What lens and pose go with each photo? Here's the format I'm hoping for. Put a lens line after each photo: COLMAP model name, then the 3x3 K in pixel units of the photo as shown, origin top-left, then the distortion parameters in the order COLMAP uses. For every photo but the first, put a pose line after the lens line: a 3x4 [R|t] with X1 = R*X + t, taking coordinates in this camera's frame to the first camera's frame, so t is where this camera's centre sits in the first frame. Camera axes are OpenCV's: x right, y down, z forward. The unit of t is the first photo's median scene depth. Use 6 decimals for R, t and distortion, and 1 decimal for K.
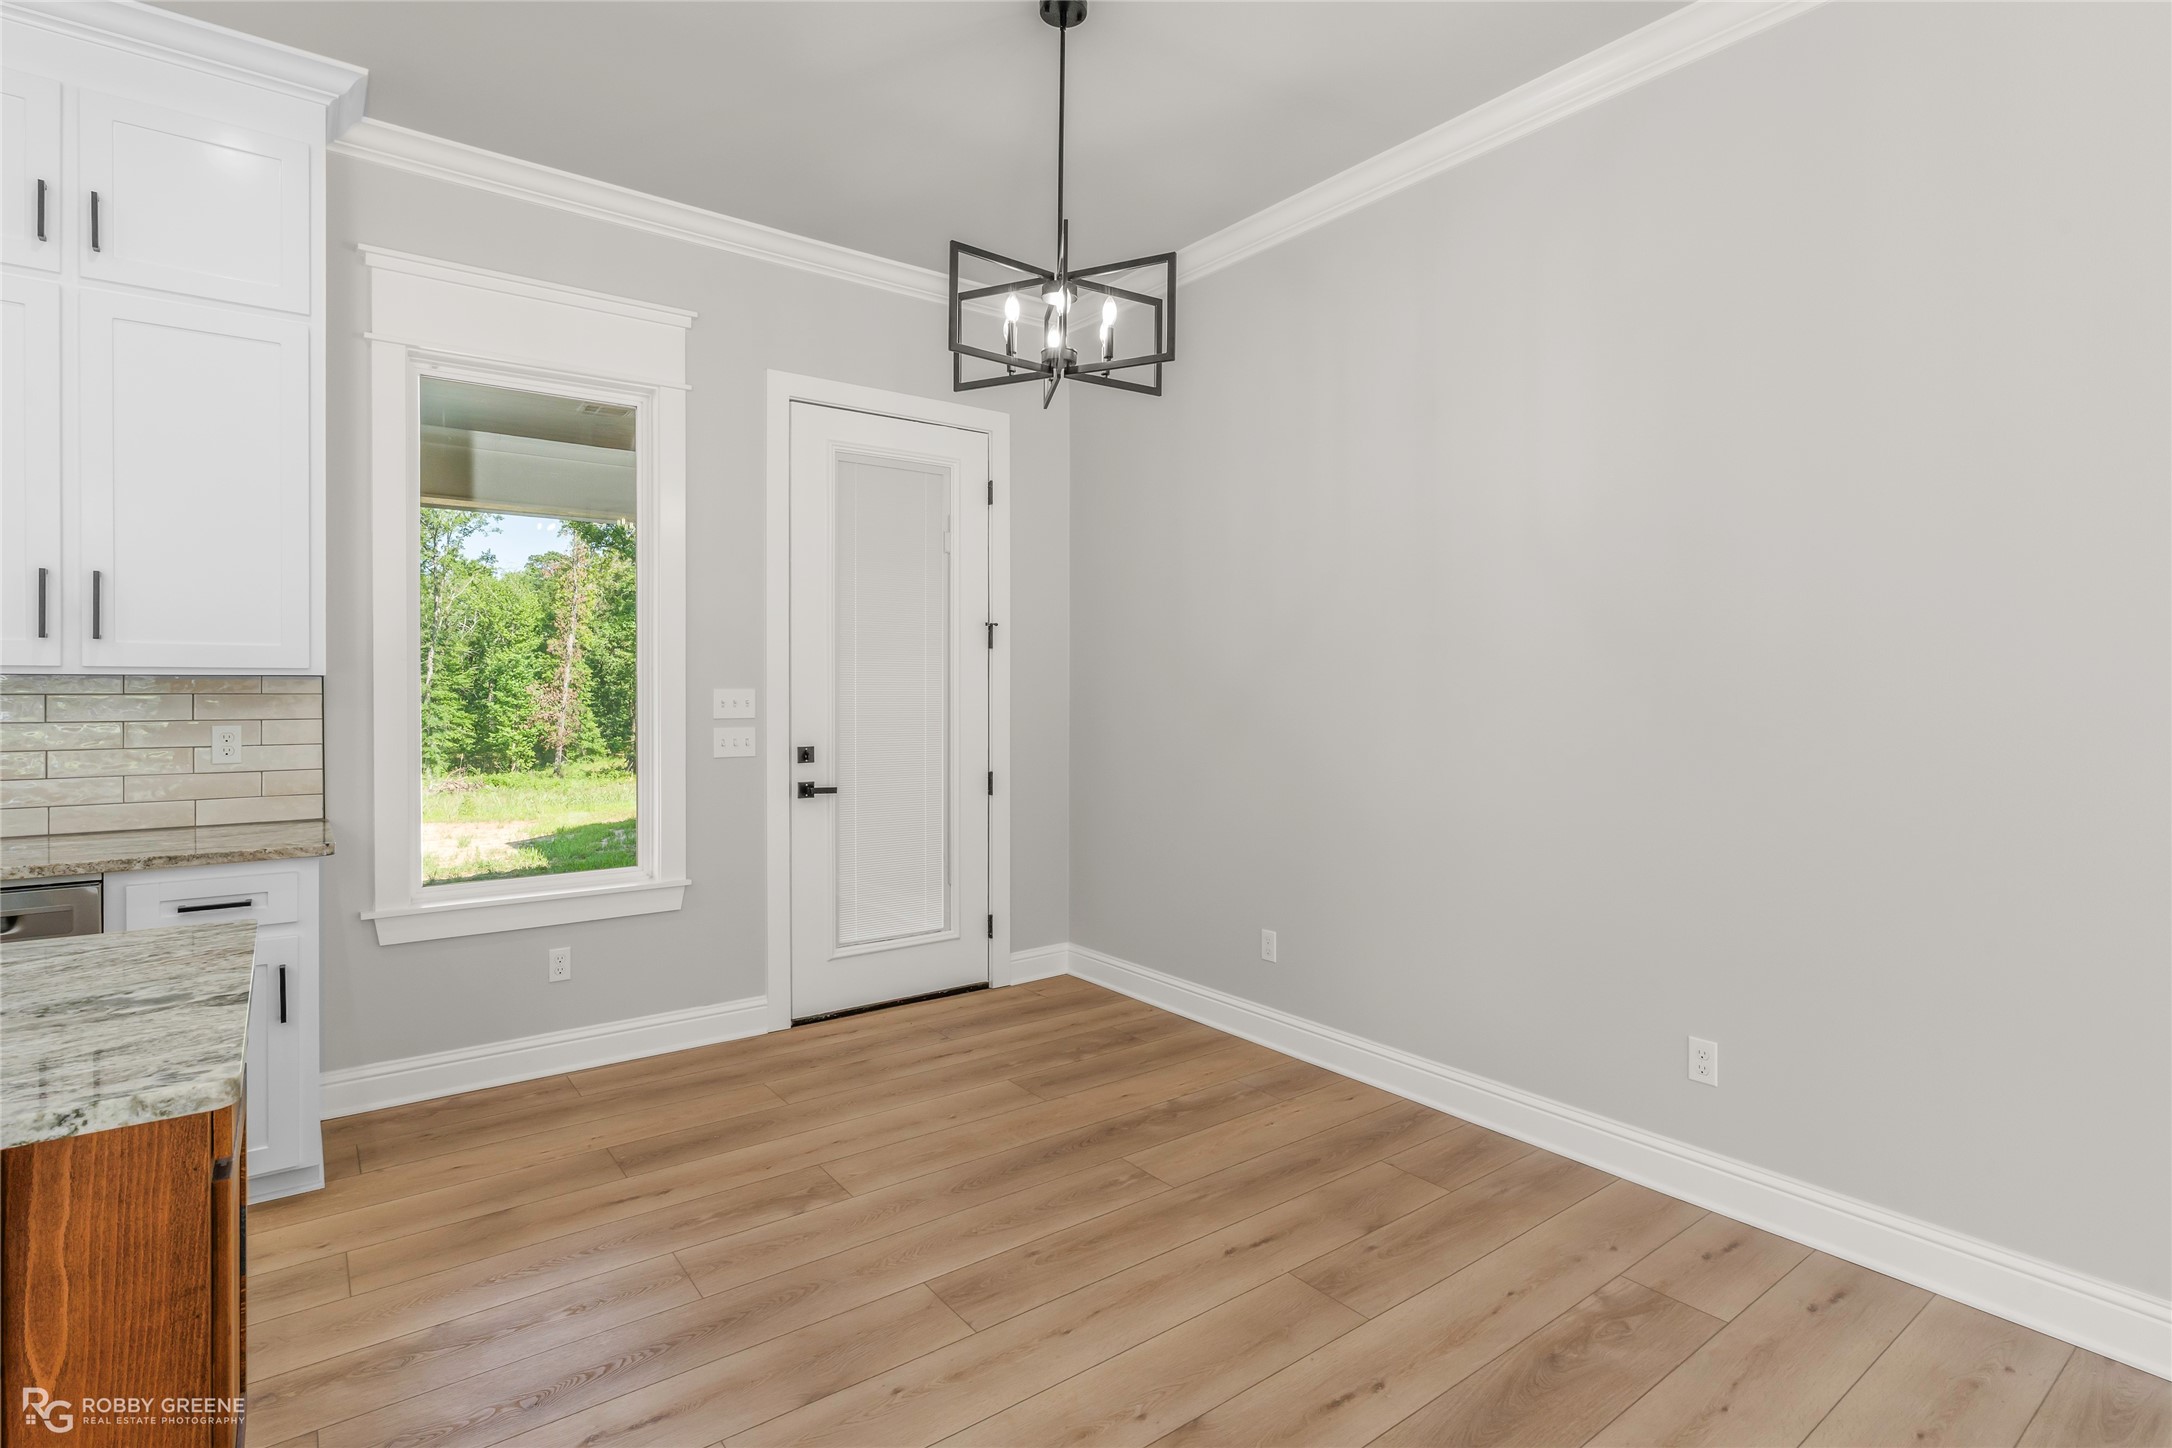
lens RADIAL K [[1064.2, 0, 1091.9], [0, 1064.2, 687.2], [0, 0, 1]] dist [-0.006342, 0.001869]
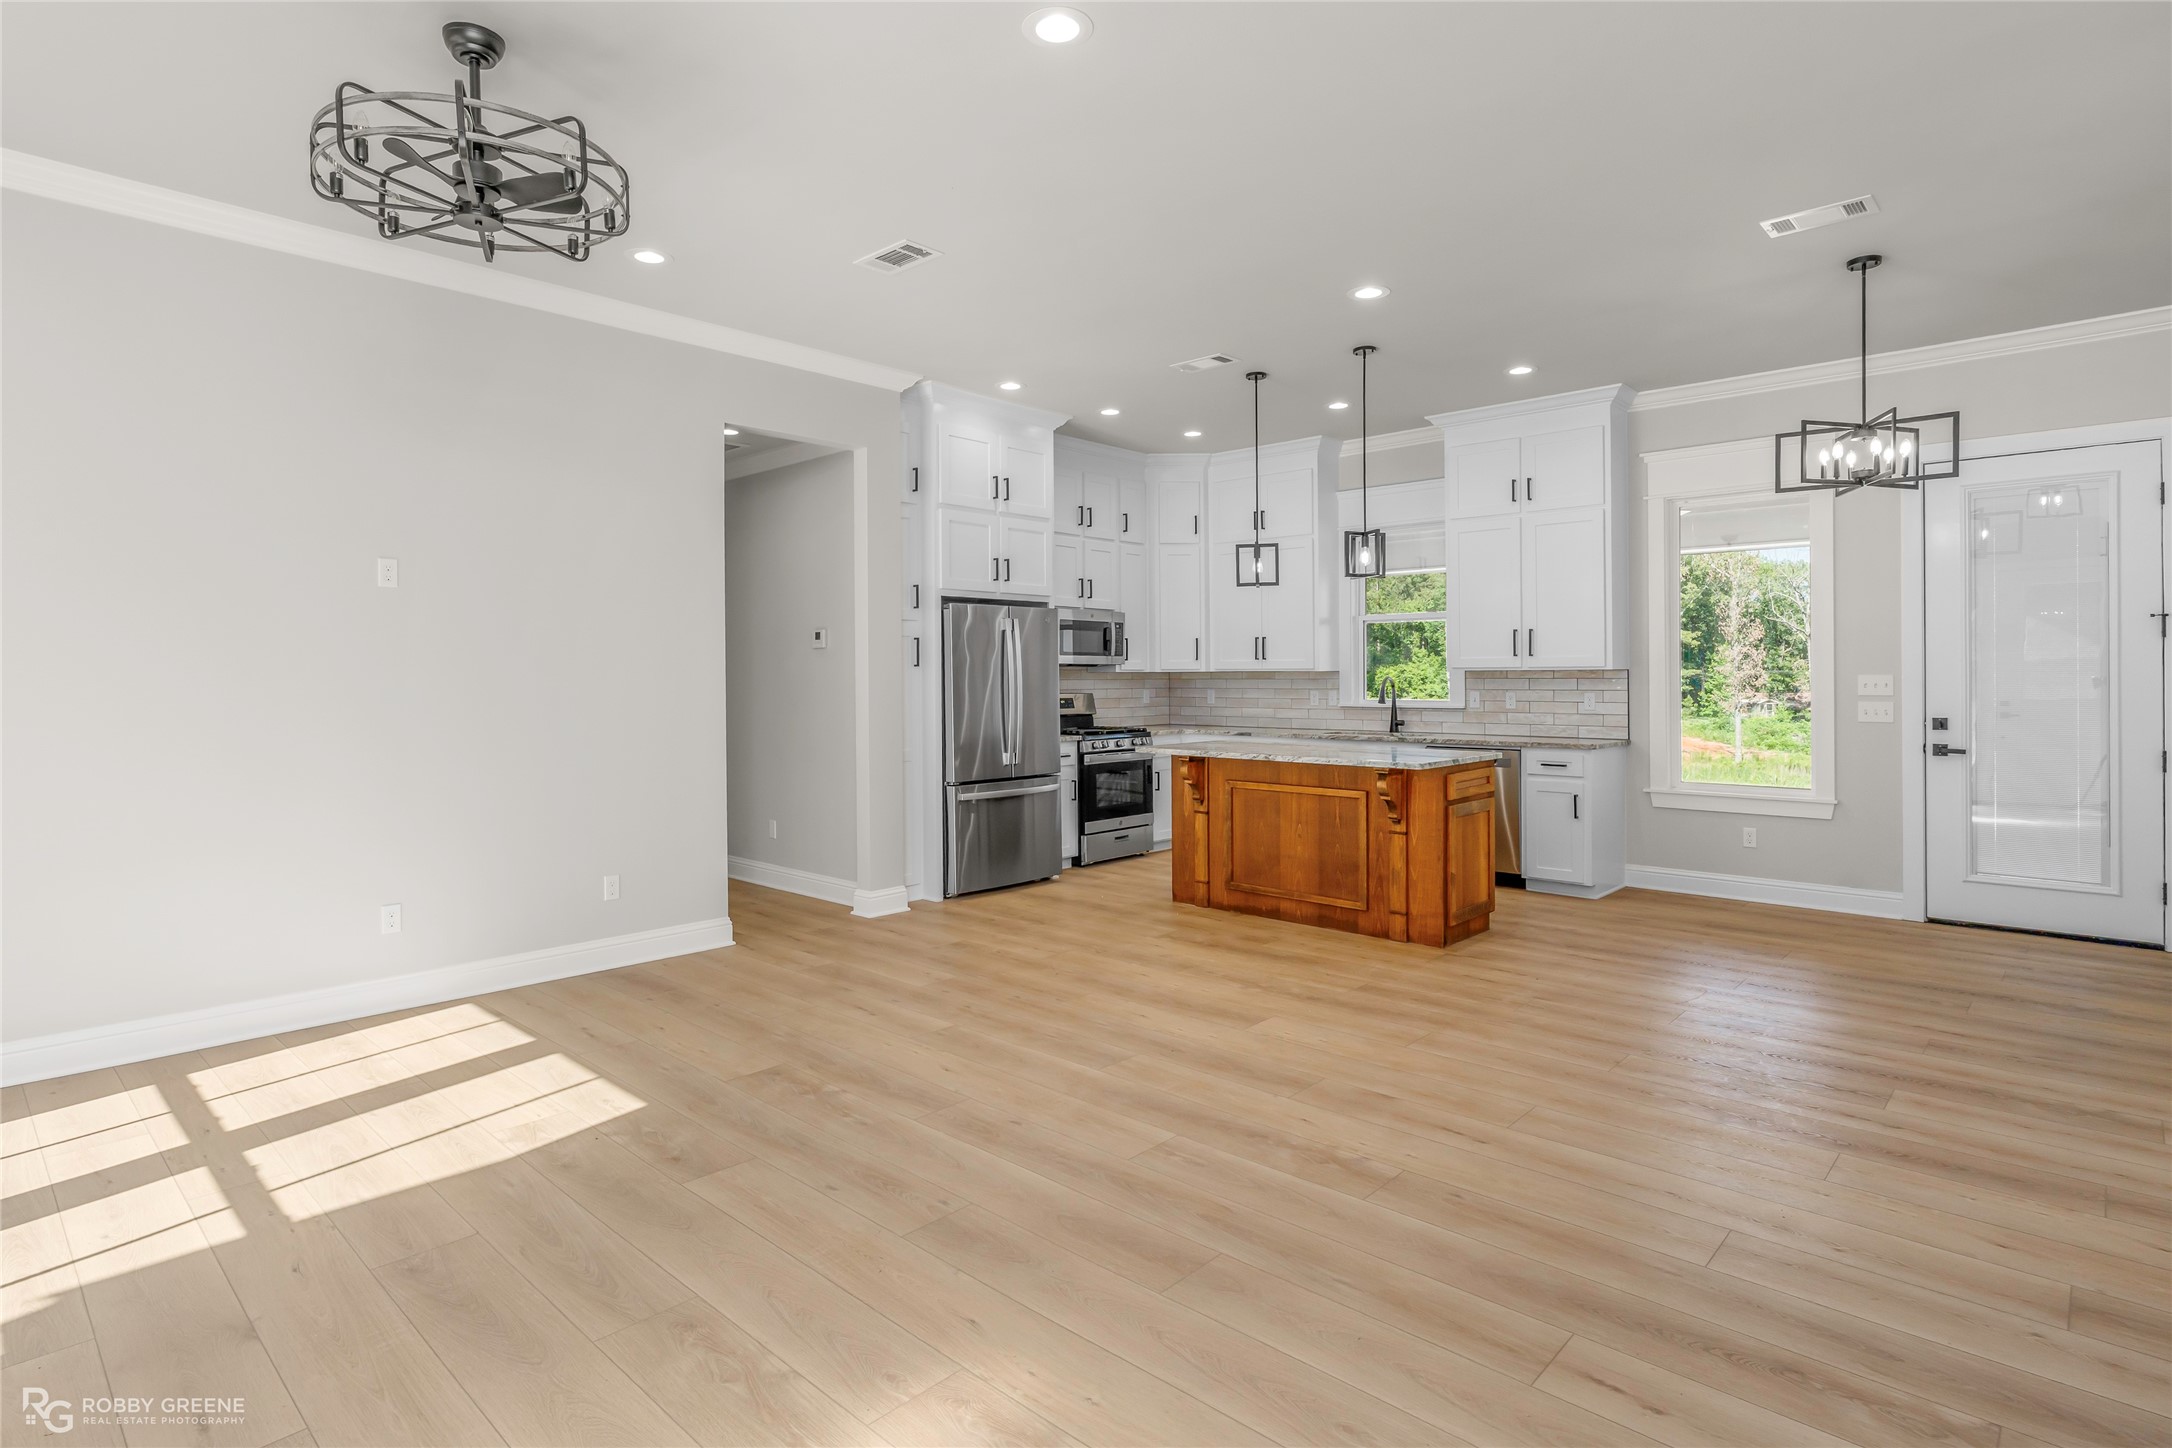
lens RADIAL K [[1122.9, 0, 1064.9], [0, 1122.9, 672.0], [0, 0, 1]] dist [-0.001134, -0.001549]
pose [[0.161529, -0.006147, -0.986849, 1.211671], [0.004869, 0.999973, -0.005432, 0.000430], [0.986856, -0.003928, 0.161555, -0.411576]]
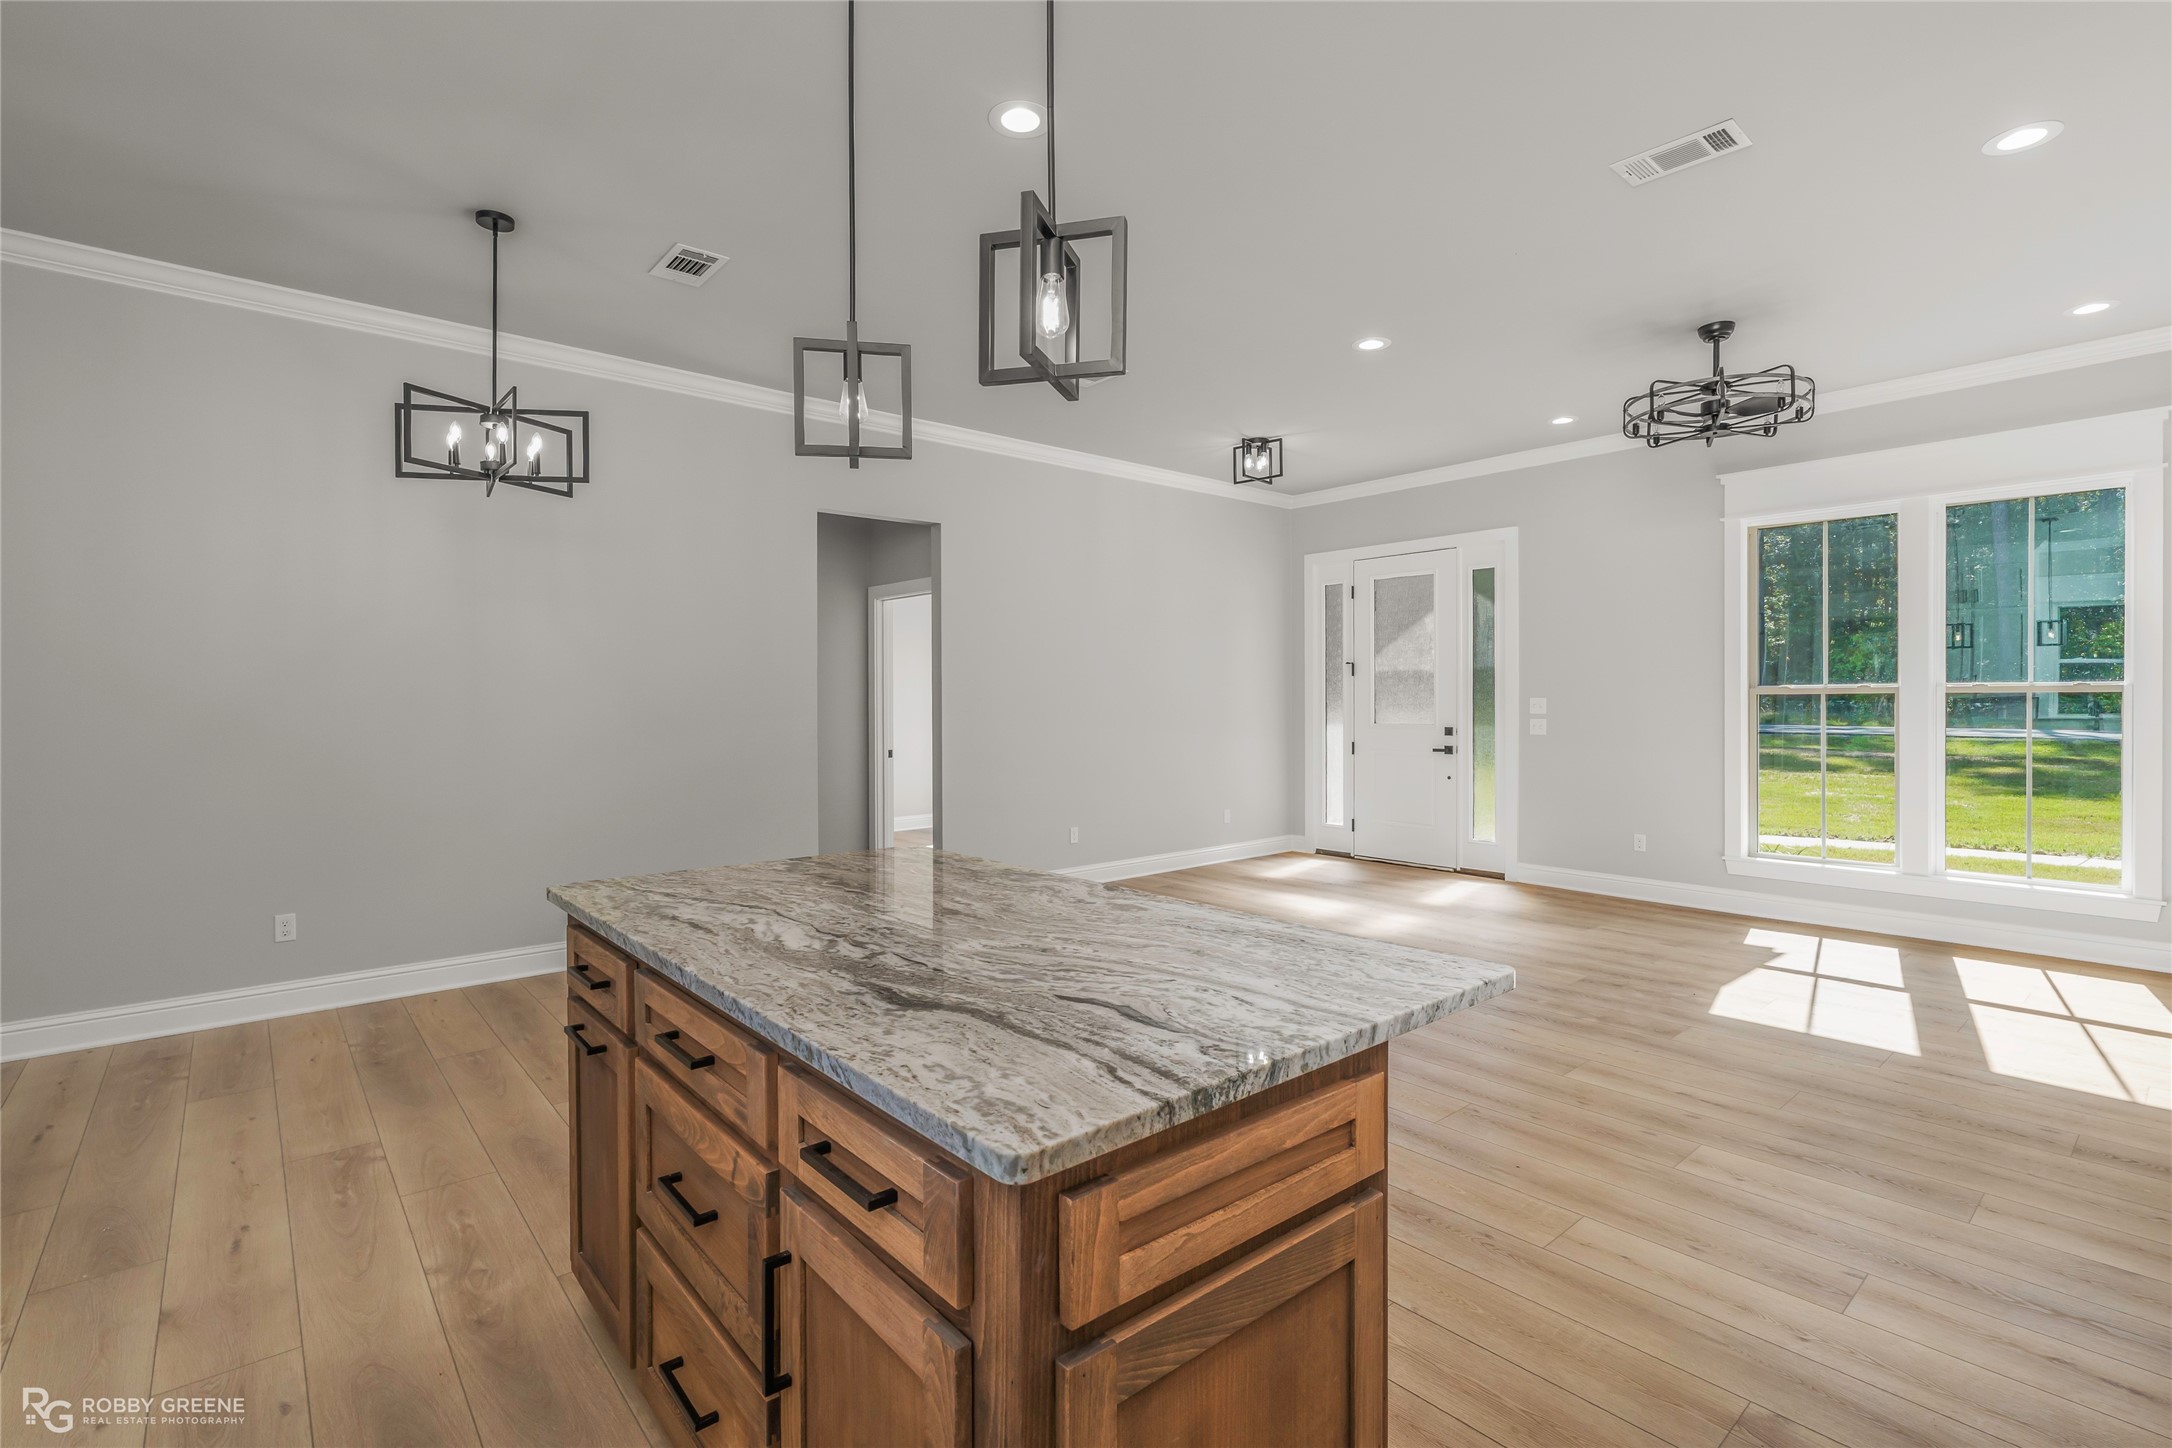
lens RADIAL K [[981.2, 0, 1079.2], [0, 981.2, 722.6], [0, 0, 1]] dist [-0.013324, 0.002337]
pose [[-0.053944, -0.024285, 0.998249, -1.107585], [0.003501, 0.999693, 0.024510, -0.000934], [-0.998538, 0.004817, -0.053842, 0.244310]]
